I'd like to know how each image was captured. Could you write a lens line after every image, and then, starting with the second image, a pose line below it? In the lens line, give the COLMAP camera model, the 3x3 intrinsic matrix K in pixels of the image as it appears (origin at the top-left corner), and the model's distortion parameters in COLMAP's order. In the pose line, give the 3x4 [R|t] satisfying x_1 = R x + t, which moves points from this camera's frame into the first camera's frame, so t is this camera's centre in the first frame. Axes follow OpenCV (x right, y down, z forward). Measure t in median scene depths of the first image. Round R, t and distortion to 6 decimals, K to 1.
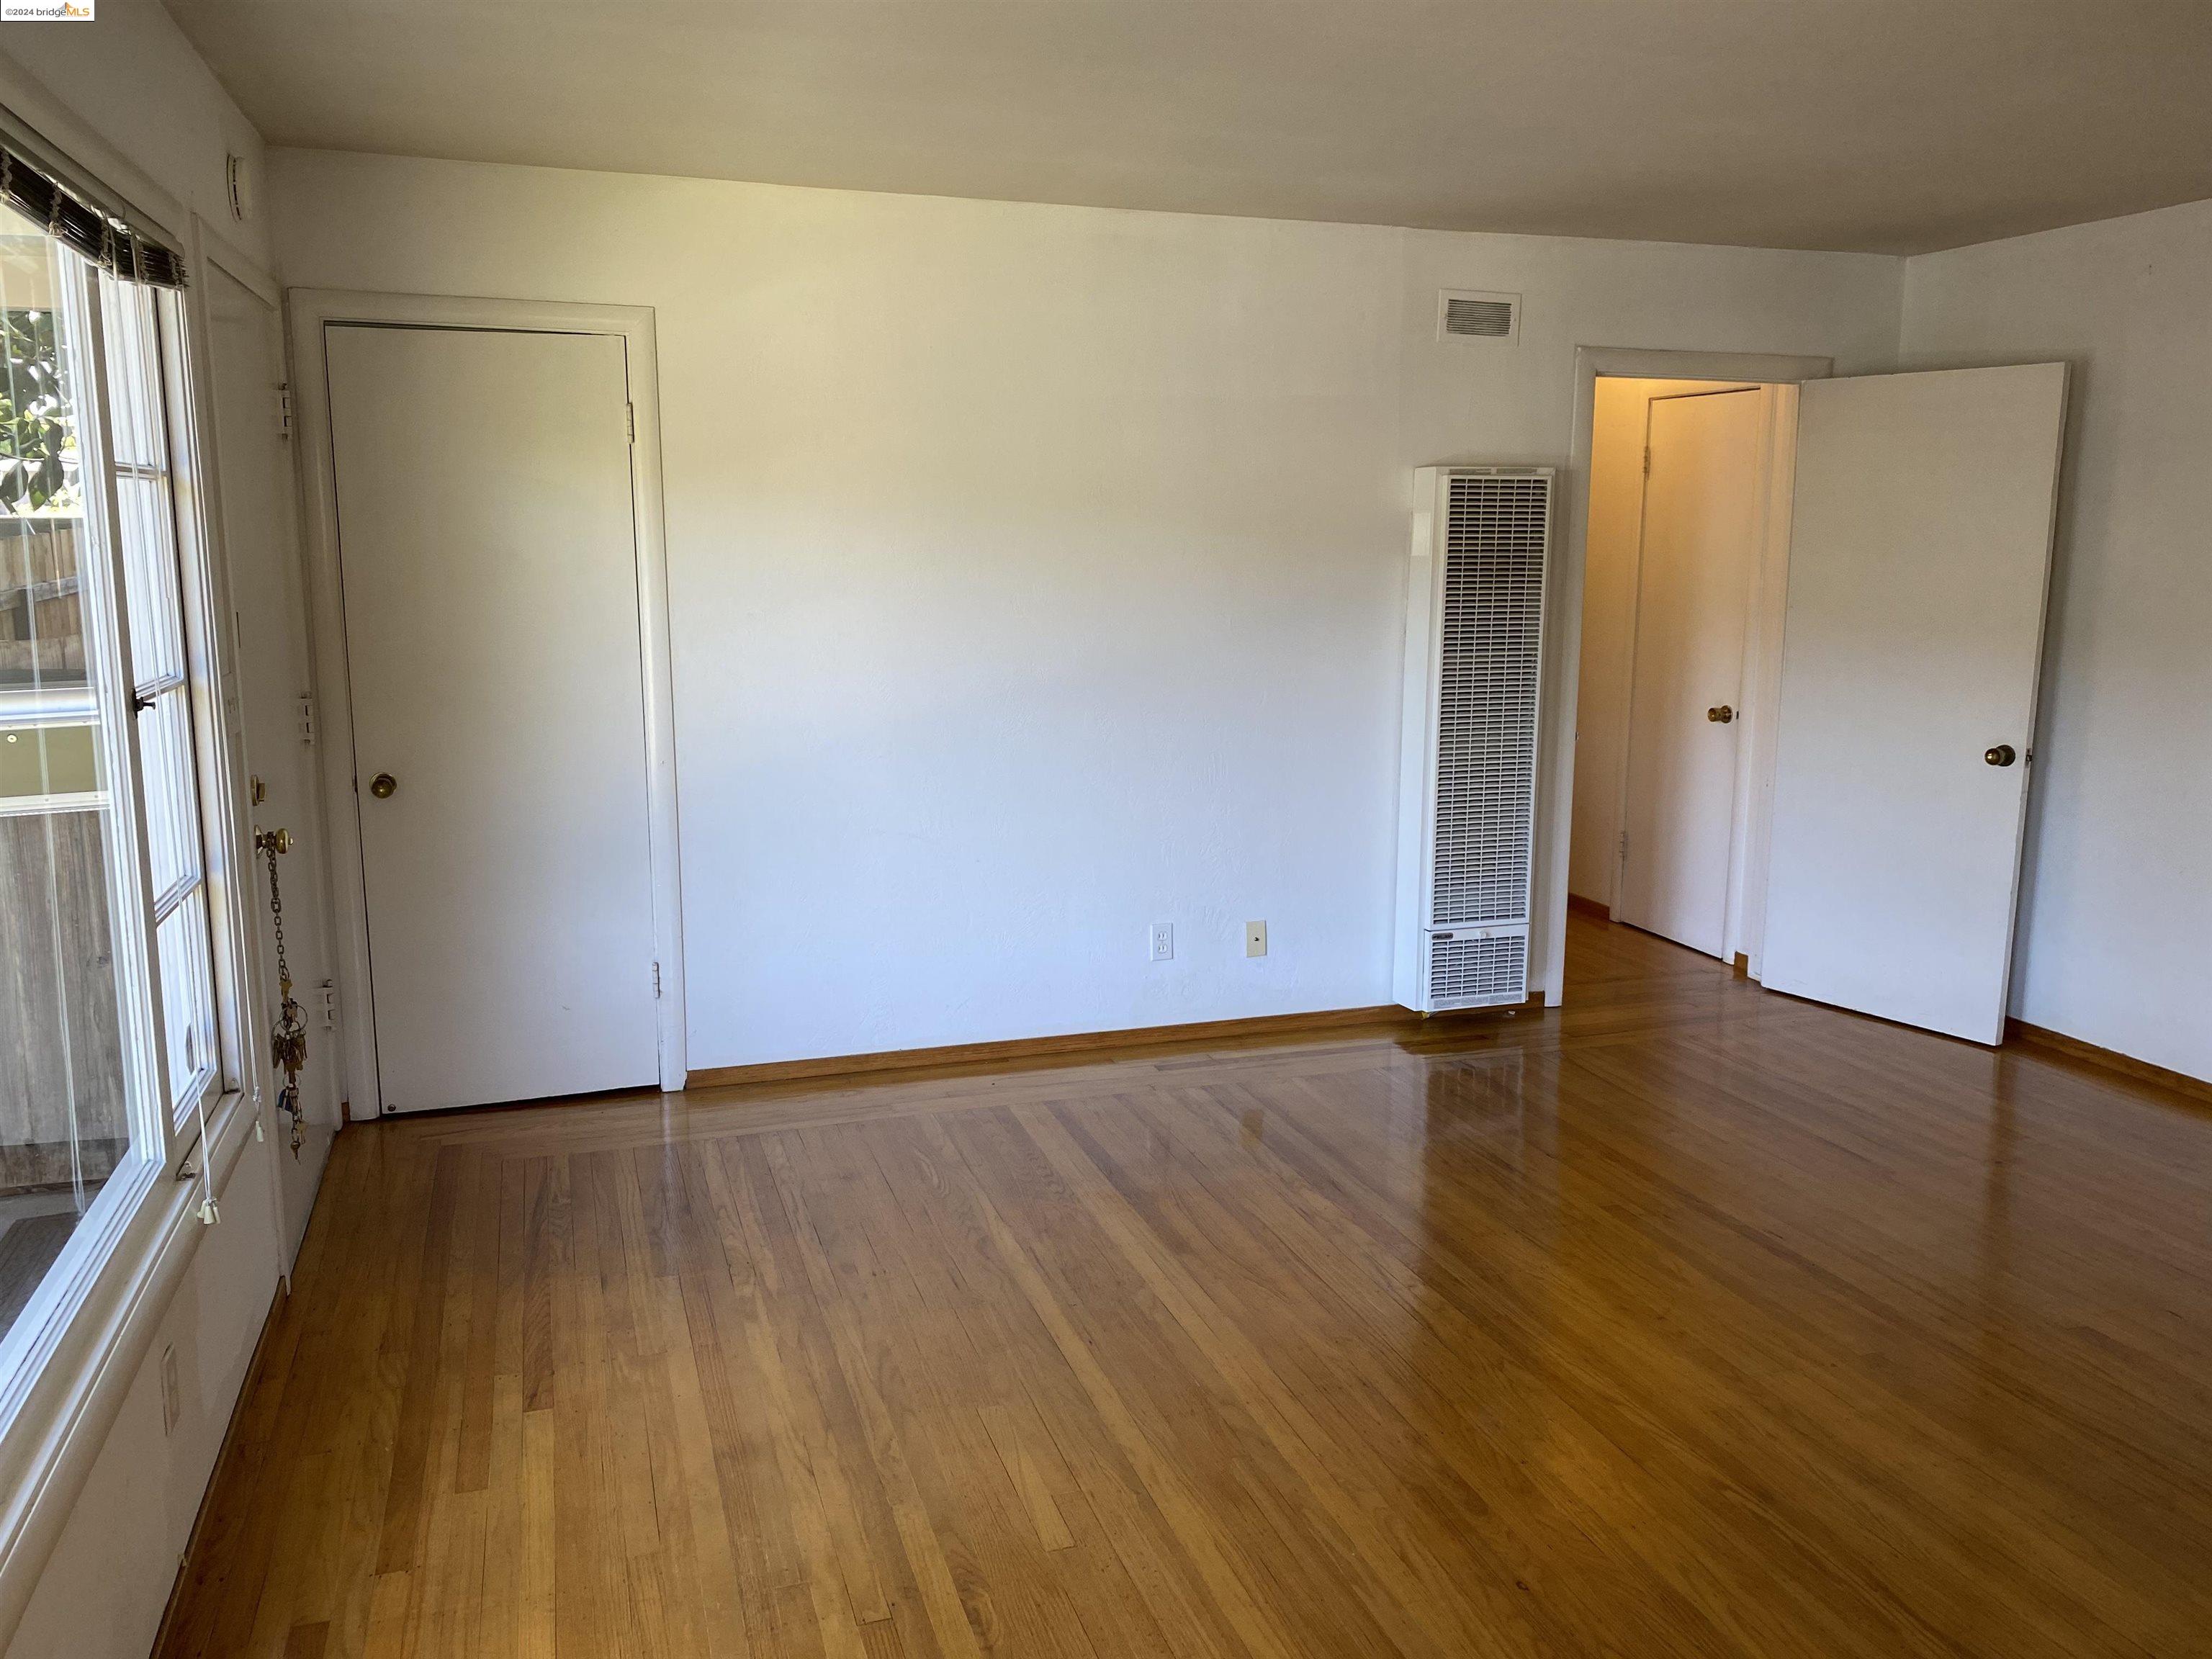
lens RADIAL K [[1698.1, 0, 1103.8], [0, 1698.1, 803.8], [0, 0, 1]] dist [0.067337, -0.071498]
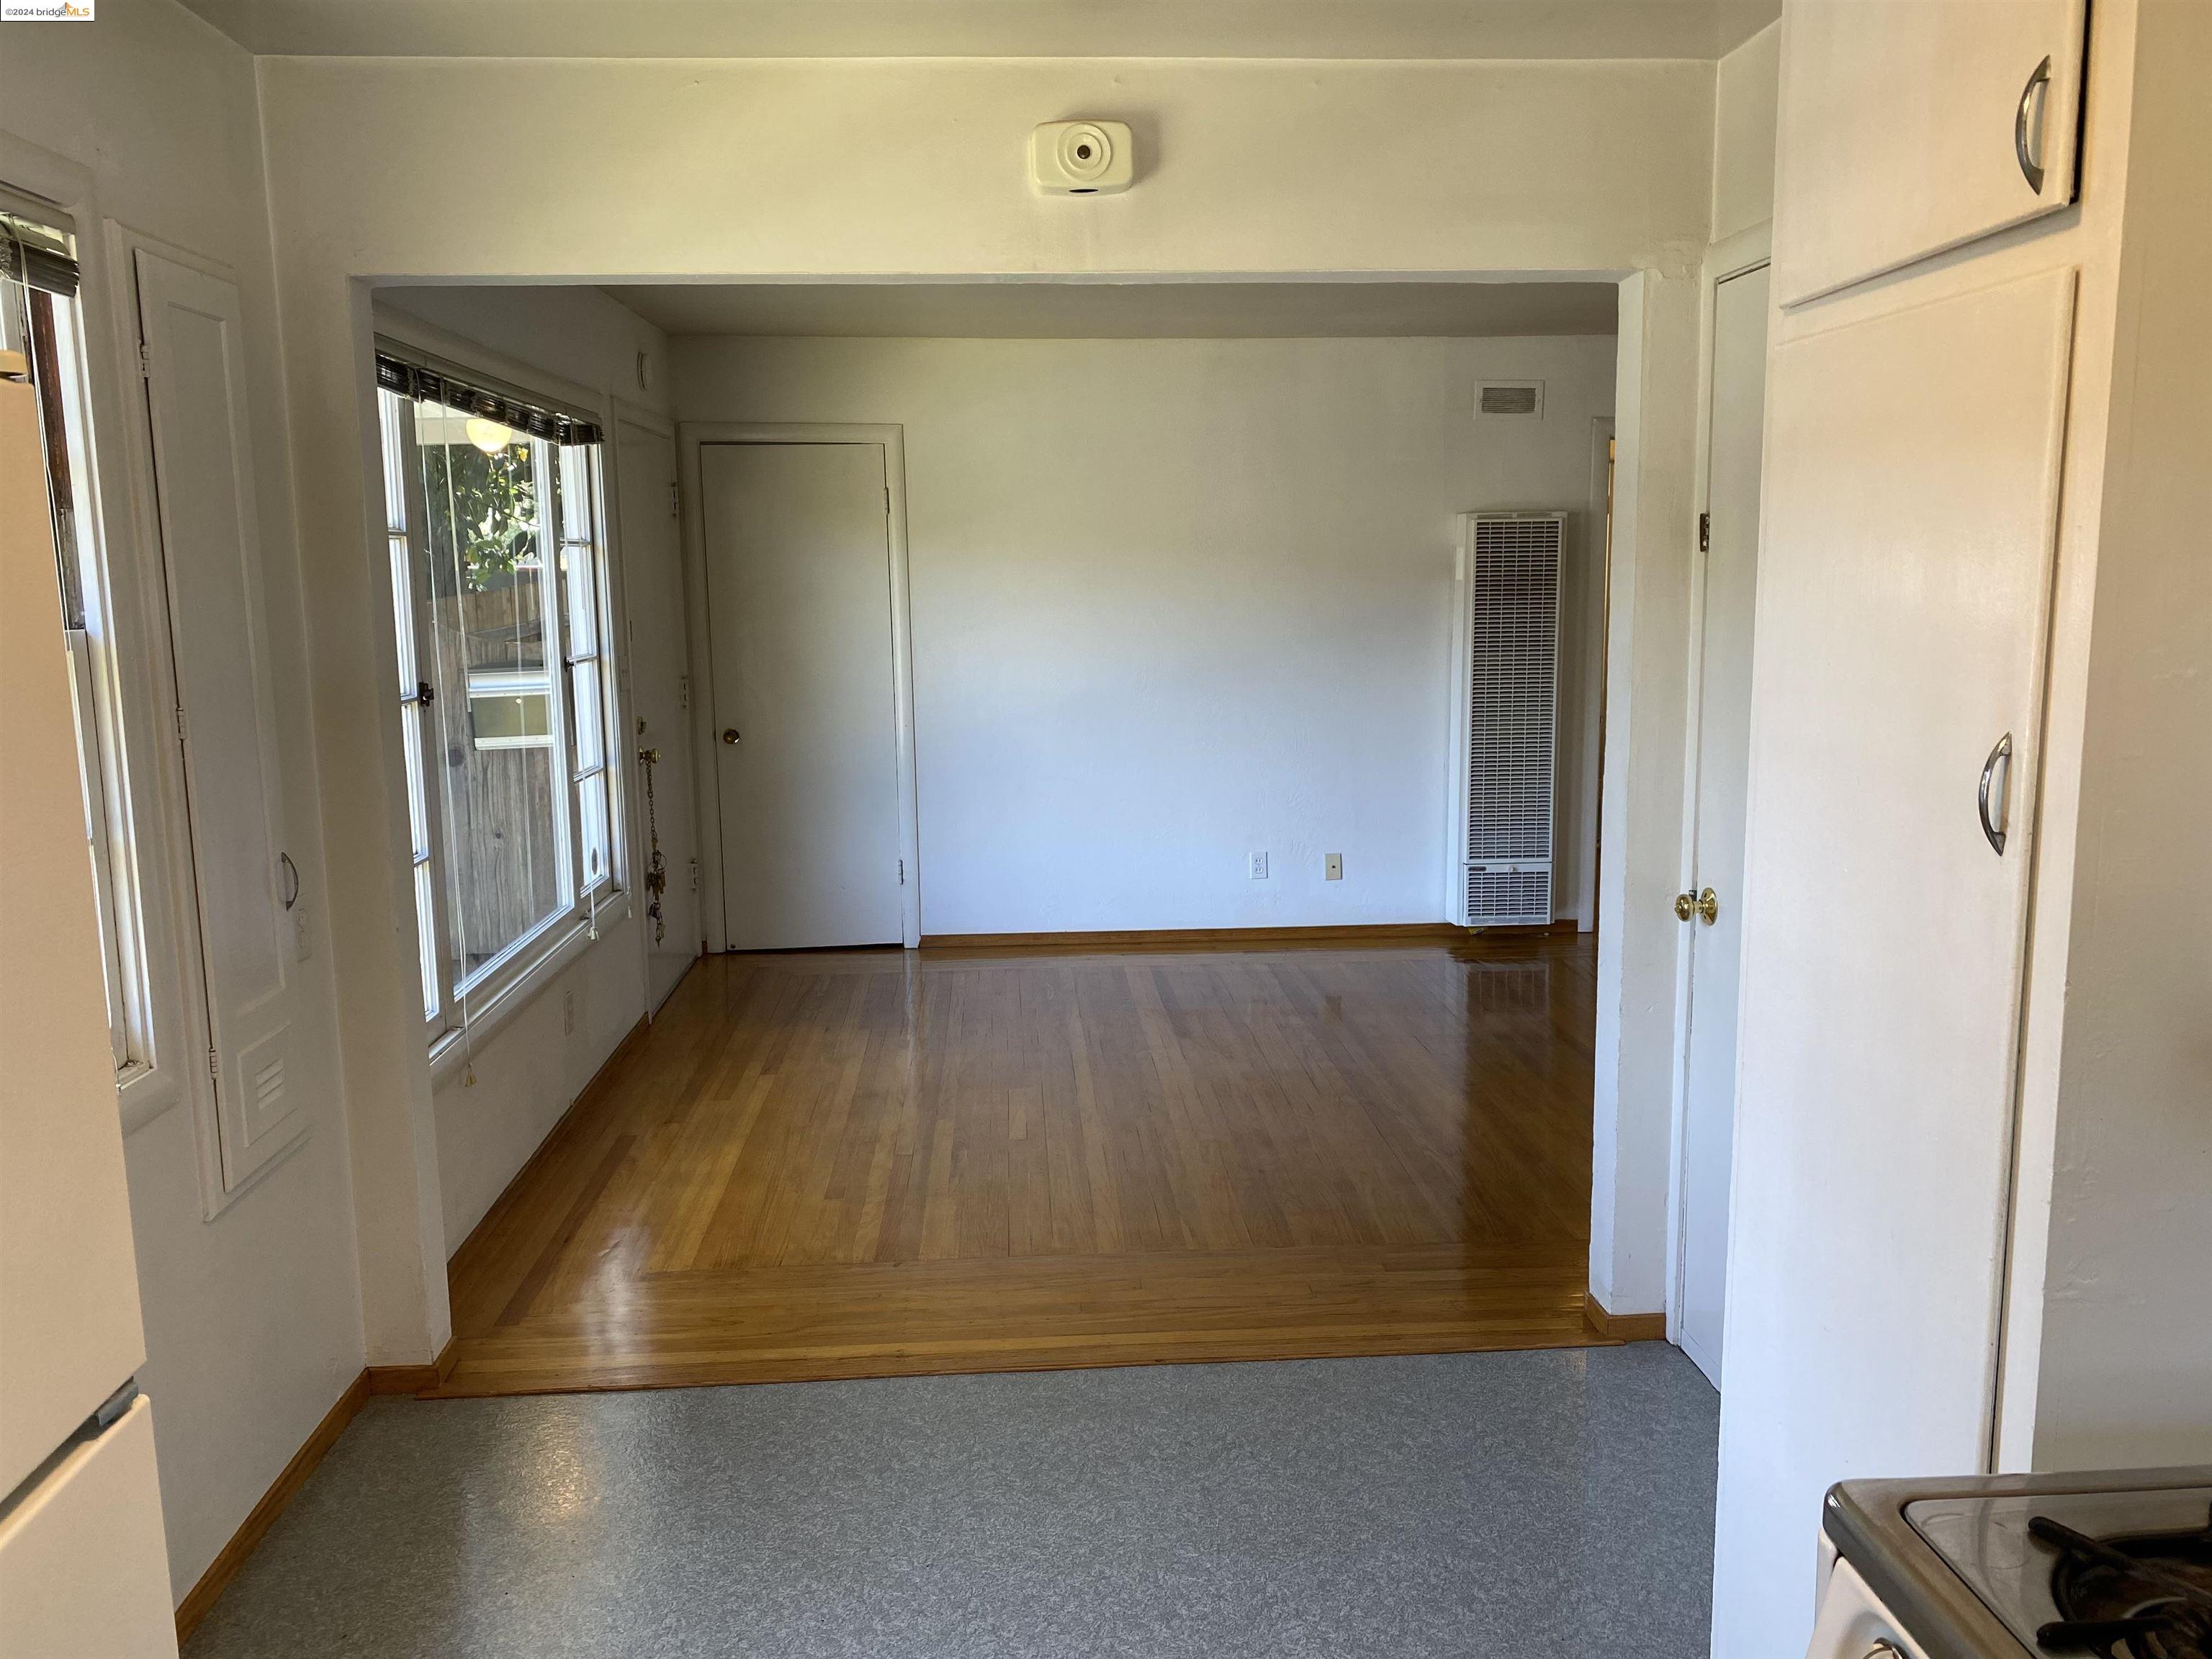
lens RADIAL K [[1677.6, 0, 1101.7], [0, 1677.6, 800.0], [0, 0, 1]] dist [0.093200, -0.002081]
pose [[0.968041, 0.017466, -0.250184, 0.300176], [-0.023389, 0.999512, -0.020720, 0.072285], [0.249700, 0.025910, 0.967977, -0.412233]]
